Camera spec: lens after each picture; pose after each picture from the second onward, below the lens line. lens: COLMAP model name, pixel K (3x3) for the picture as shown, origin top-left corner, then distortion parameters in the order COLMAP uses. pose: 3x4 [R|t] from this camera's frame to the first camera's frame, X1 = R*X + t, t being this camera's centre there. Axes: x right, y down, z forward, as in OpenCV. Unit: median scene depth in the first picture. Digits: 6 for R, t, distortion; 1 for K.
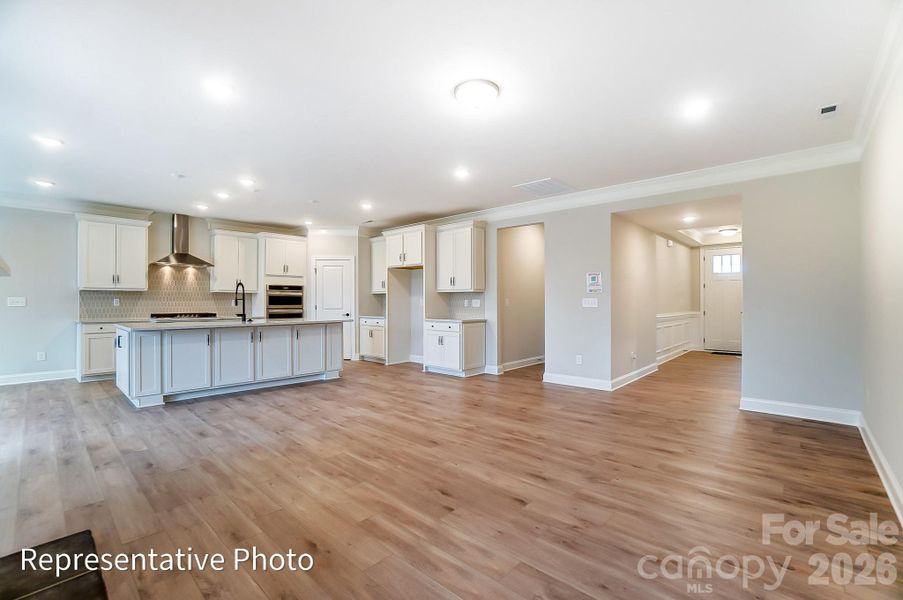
lens RADIAL K [[395.5, 0, 451.2], [0, 395.5, 298.1], [0, 0, 1]] dist [-0.034944, 0.001902]
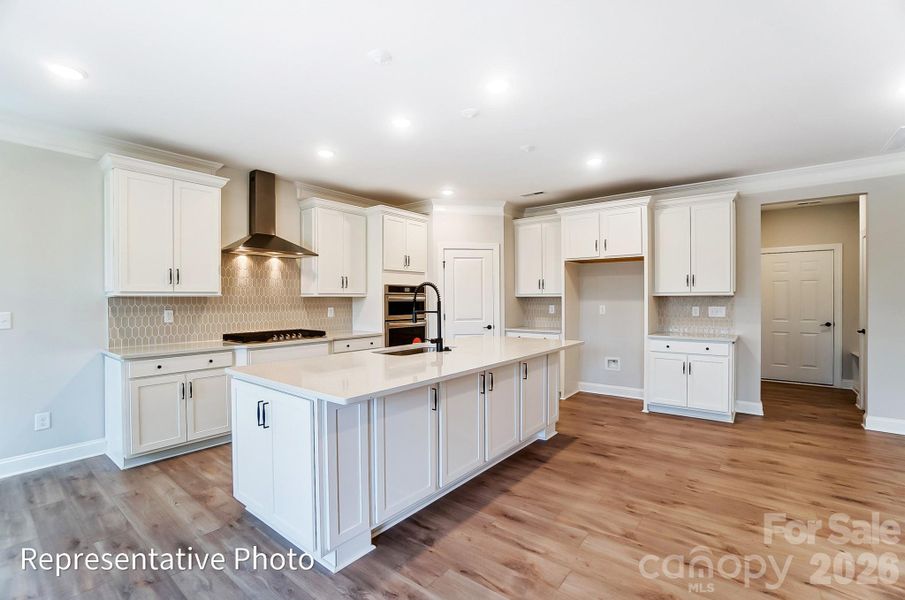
lens RADIAL K [[396.3, 0, 455.7], [0, 396.3, 302.6], [0, 0, 1]] dist [-0.034944, 0.001902]
pose [[0.996818, -0.005613, 0.079519, -0.444653], [0.004190, 0.999828, 0.018047, -0.016961], [-0.079606, -0.017656, 0.996670, 0.350004]]
